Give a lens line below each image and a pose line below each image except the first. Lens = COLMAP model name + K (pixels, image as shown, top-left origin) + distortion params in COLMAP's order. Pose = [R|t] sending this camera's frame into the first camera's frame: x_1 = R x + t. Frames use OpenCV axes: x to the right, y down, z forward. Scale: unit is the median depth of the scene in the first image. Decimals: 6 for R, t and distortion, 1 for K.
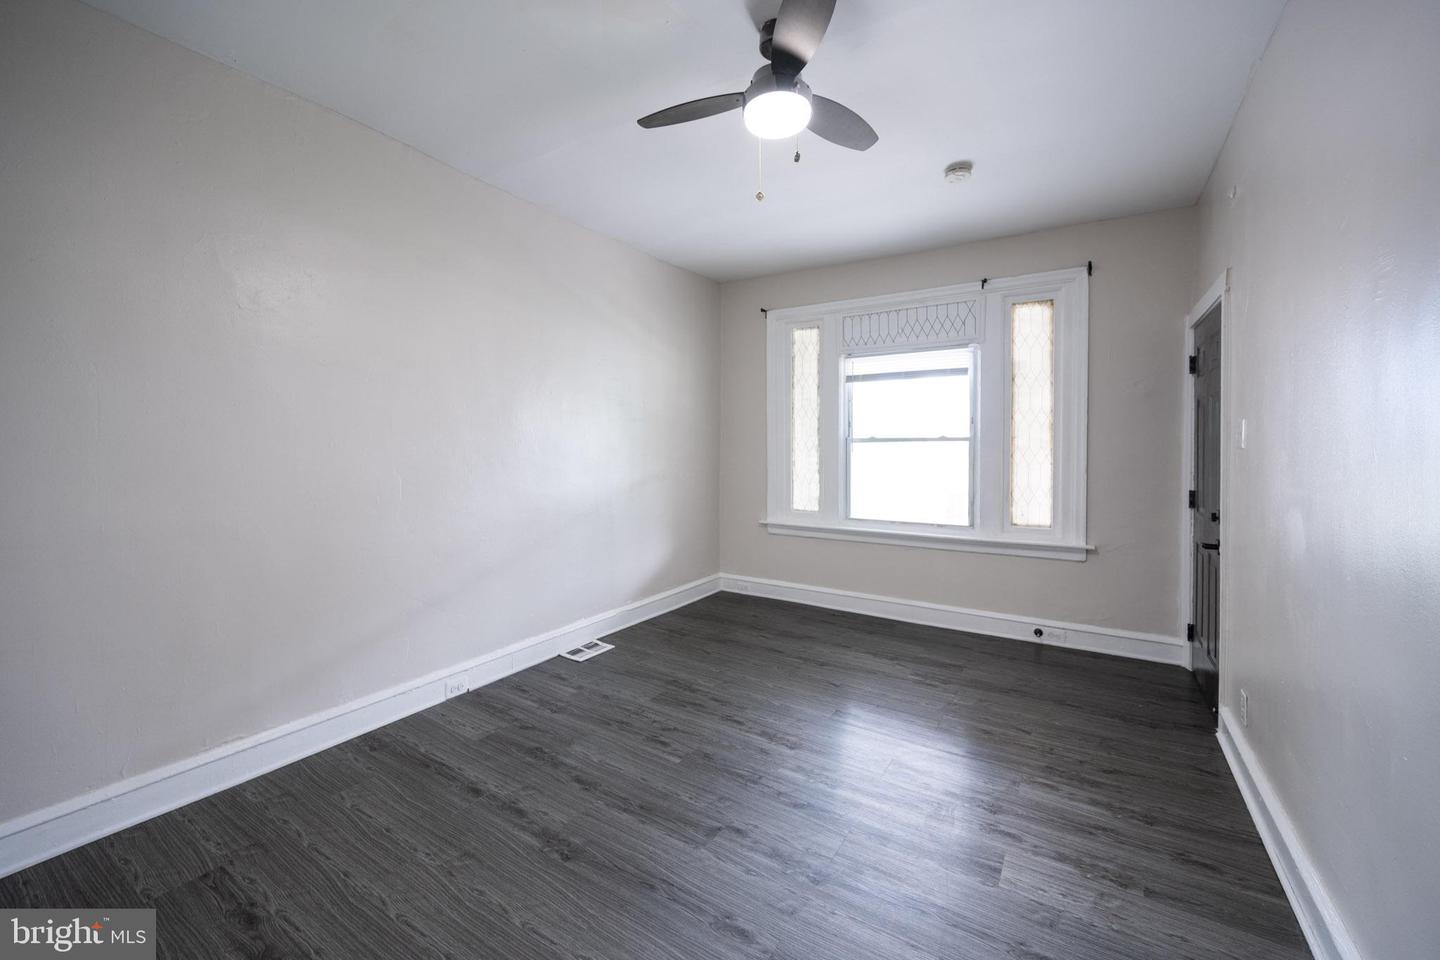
lens RADIAL K [[592.9, 0, 738.8], [0, 592.9, 441.8], [0, 0, 1]] dist [0.002253, 0.000134]
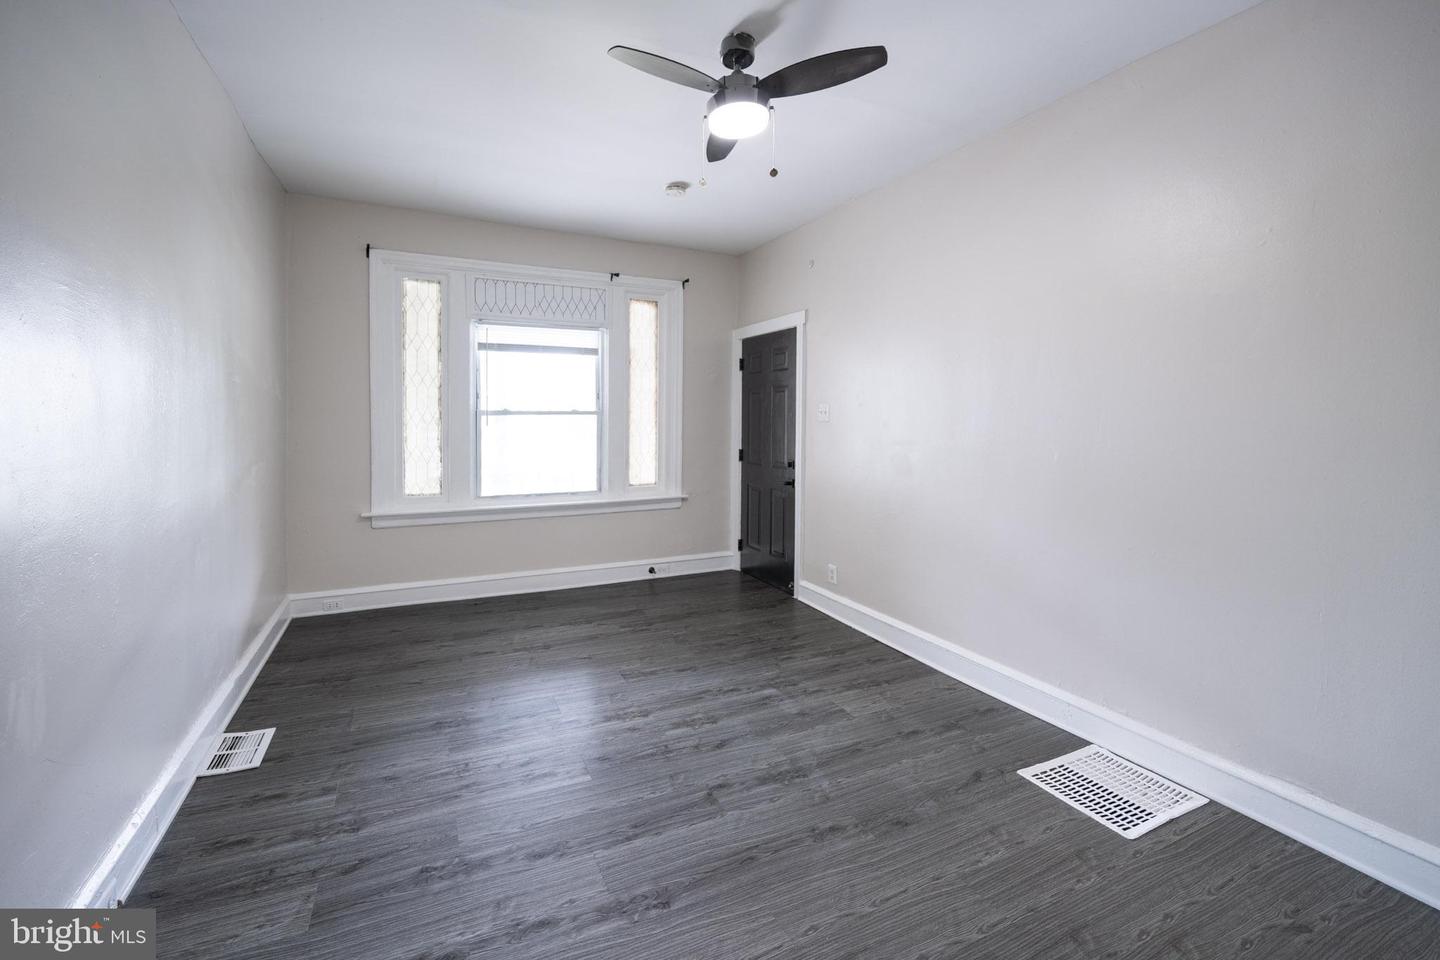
lens RADIAL K [[592.9, 0, 709.6], [0, 592.9, 416.3], [0, 0, 1]] dist [0.002253, 0.000134]
pose [[0.542889, 0.003384, 0.839798, -0.445691], [-0.008103, 0.999966, 0.001208, -0.000852], [-0.839765, -0.007461, 0.542898, 0.223150]]
